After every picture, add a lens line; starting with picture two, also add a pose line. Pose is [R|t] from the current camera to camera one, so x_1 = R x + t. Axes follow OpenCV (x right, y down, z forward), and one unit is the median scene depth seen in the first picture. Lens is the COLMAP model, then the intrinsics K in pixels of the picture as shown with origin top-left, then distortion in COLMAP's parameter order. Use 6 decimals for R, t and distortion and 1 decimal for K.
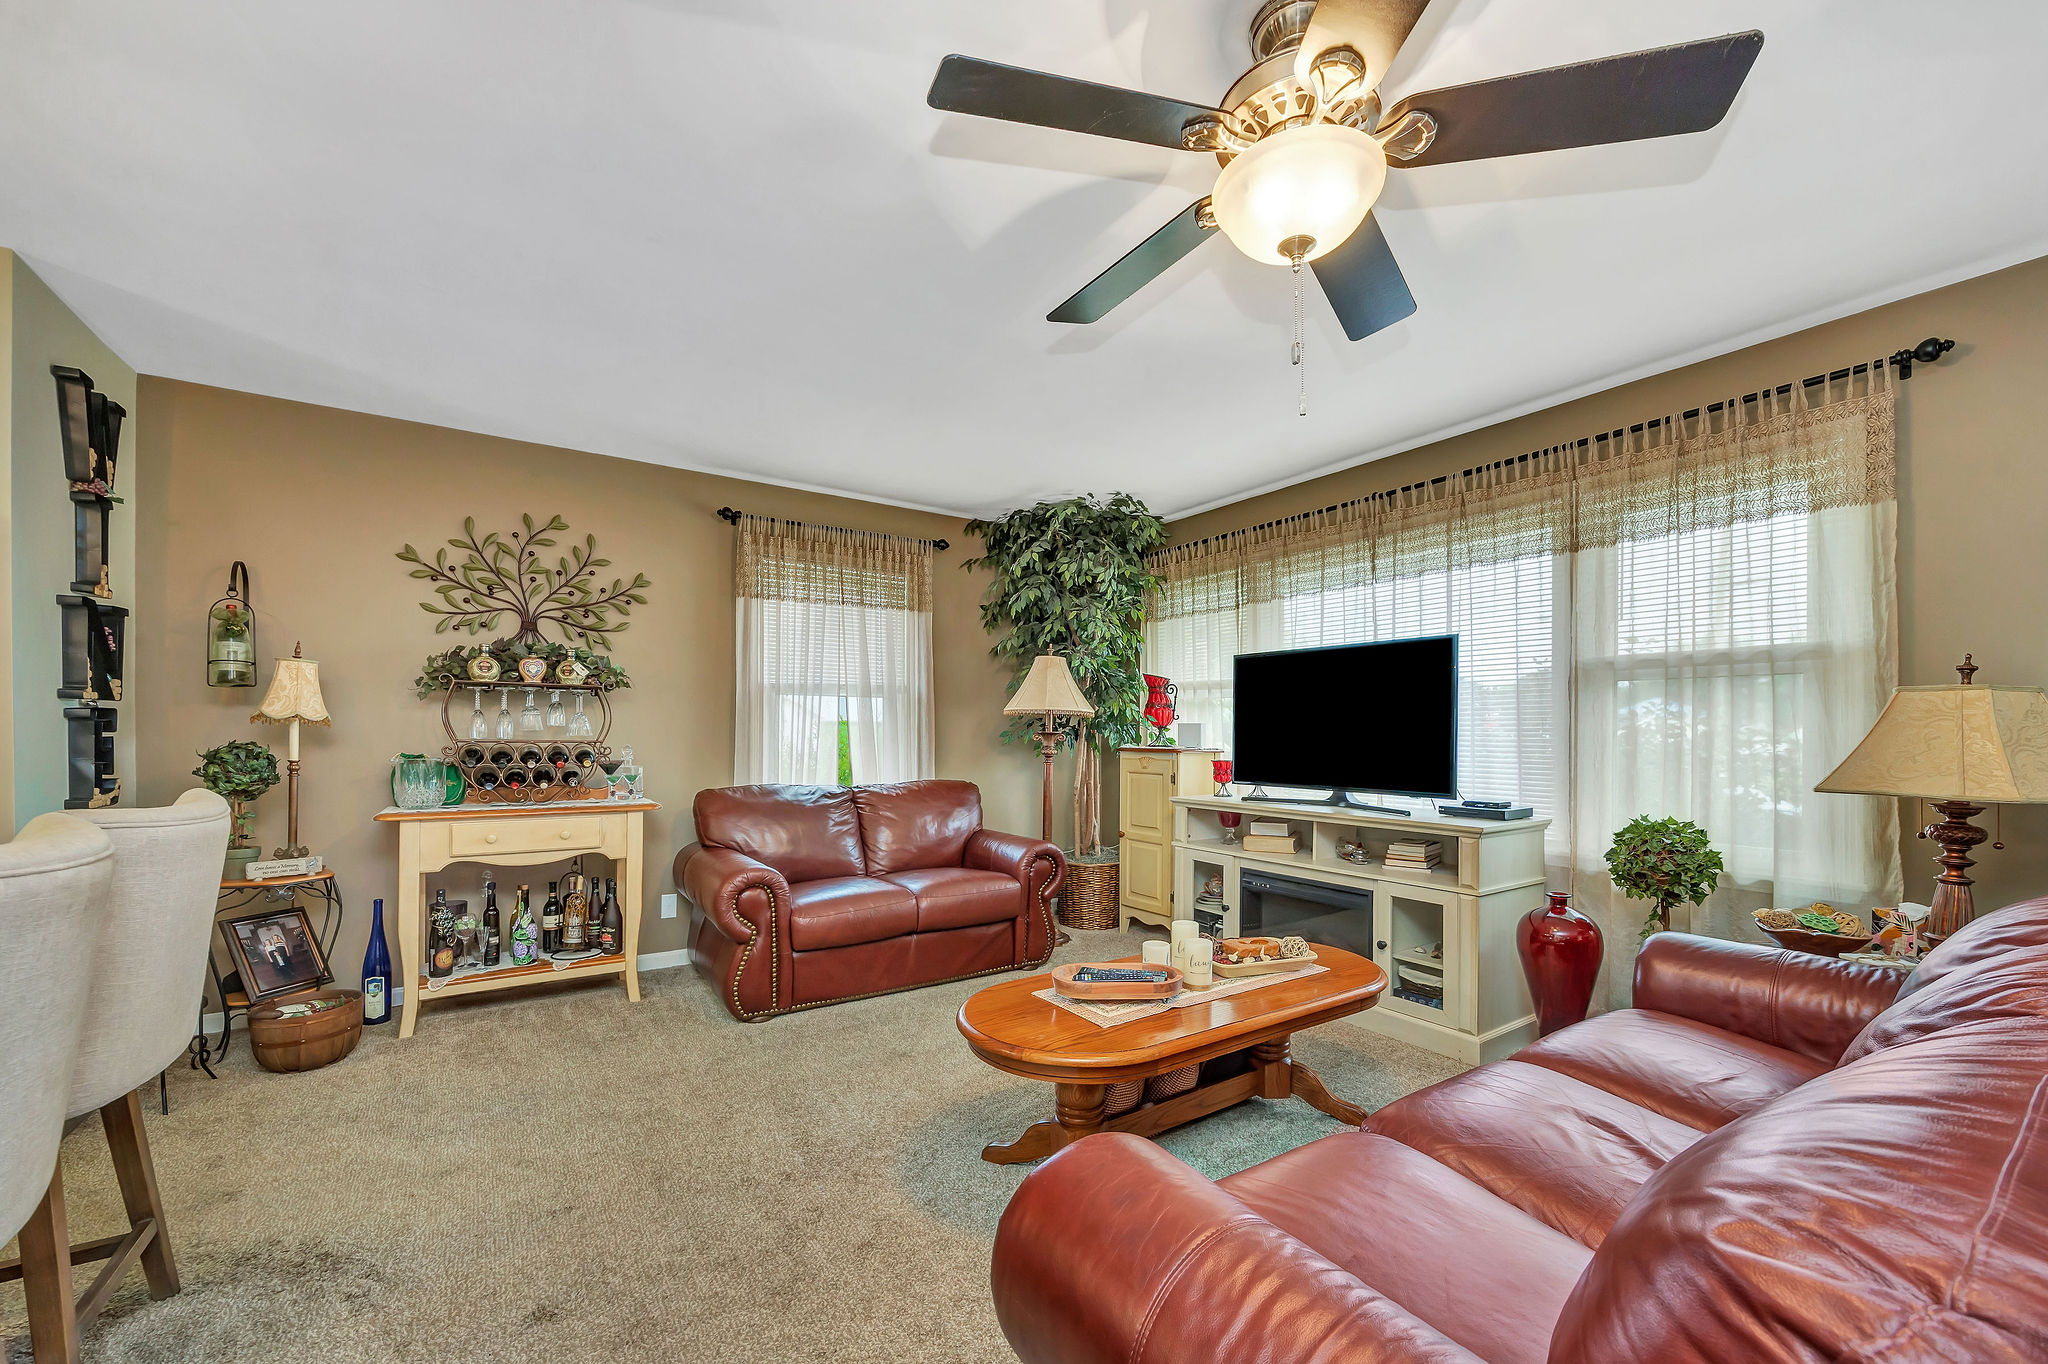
lens RADIAL K [[793.2, 0, 1016.7], [0, 793.2, 732.3], [0, 0, 1]] dist [-0.001280, -0.000548]
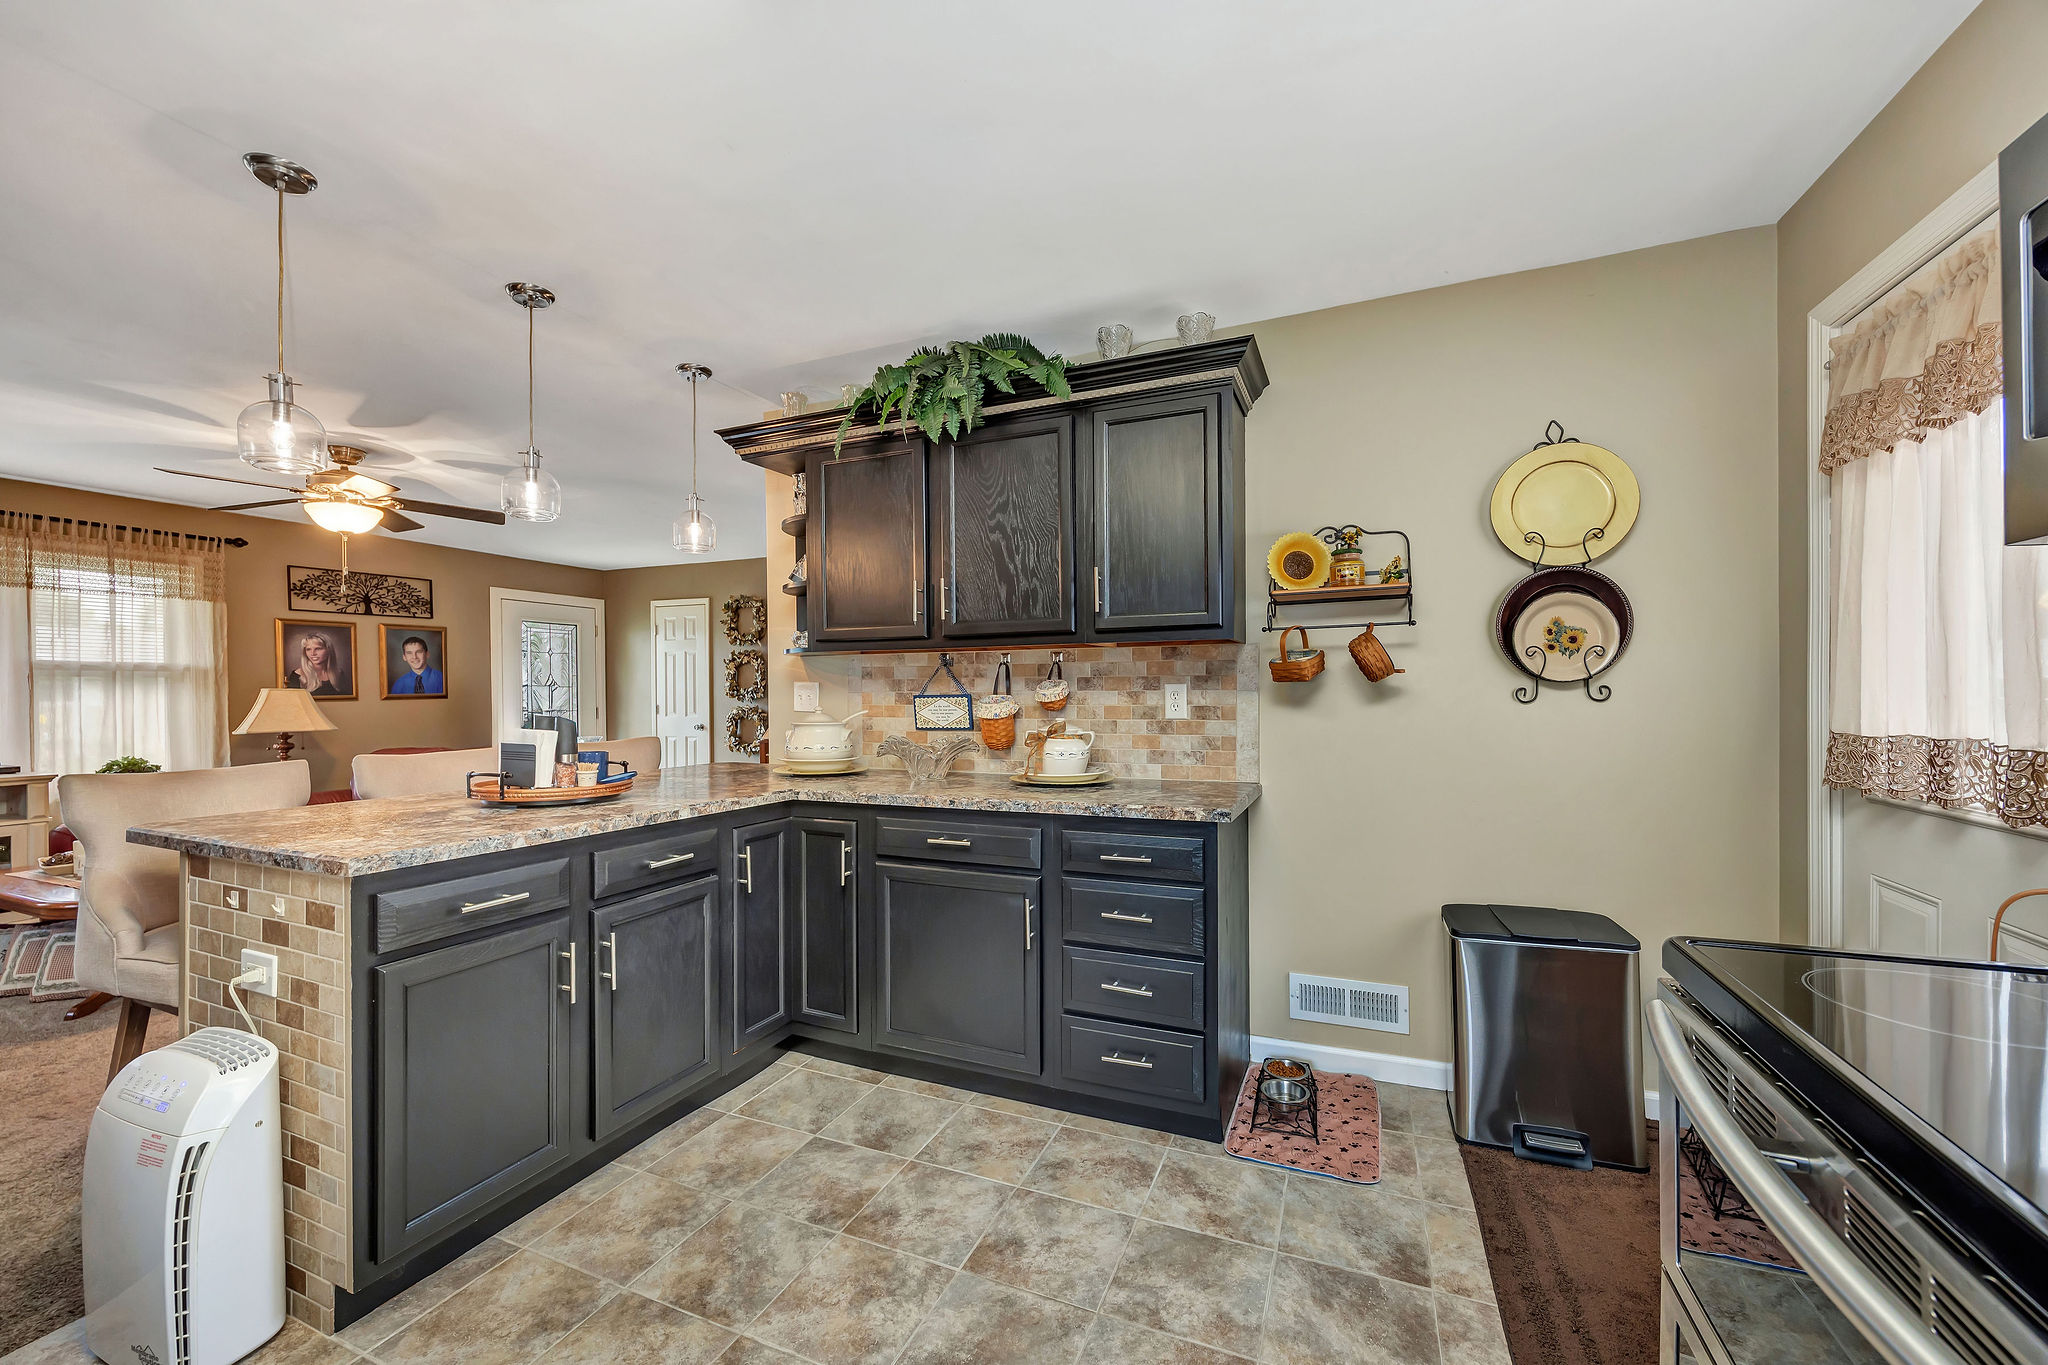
lens RADIAL K [[791.0, 0, 1020.5], [0, 791.0, 693.5], [0, 0, 1]] dist [-0.000786, -0.001190]
pose [[-0.534844, 0.001218, 0.844950, -1.388992], [0.009213, 0.999948, 0.004391, -0.018853], [-0.844901, 0.010133, -0.534827, 0.212441]]
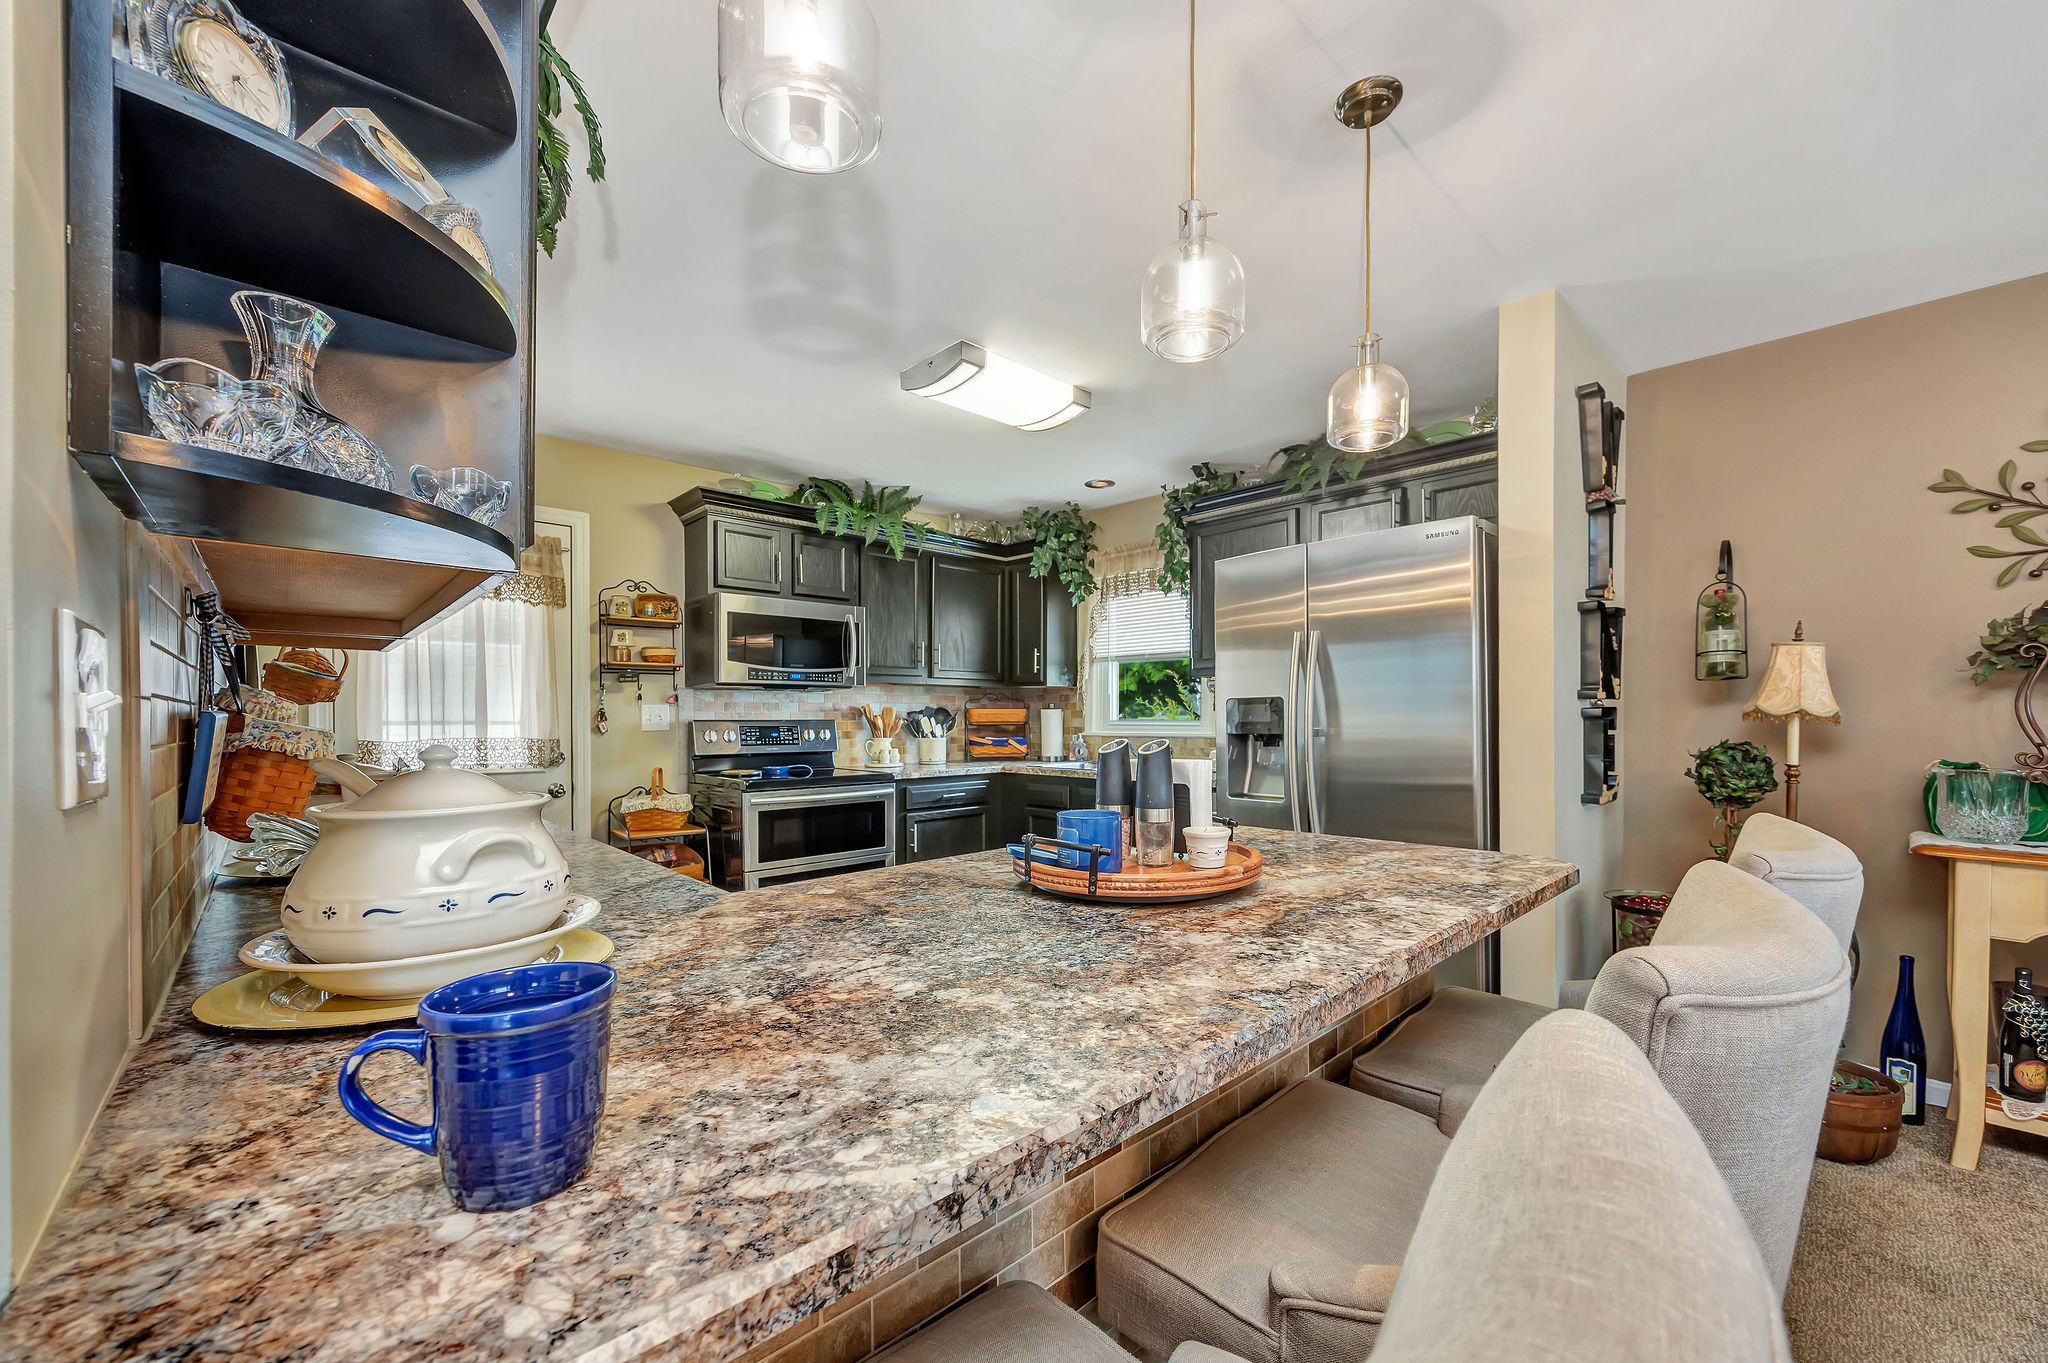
lens RADIAL K [[793.2, 0, 1019.8], [0, 793.2, 722.5], [0, 0, 1]] dist [-0.001280, -0.000548]
pose [[0.144787, 0.005460, -0.989448, -0.186674], [-0.000213, 0.999985, 0.005487, -0.012135], [0.989463, -0.000584, 0.144786, 0.067486]]
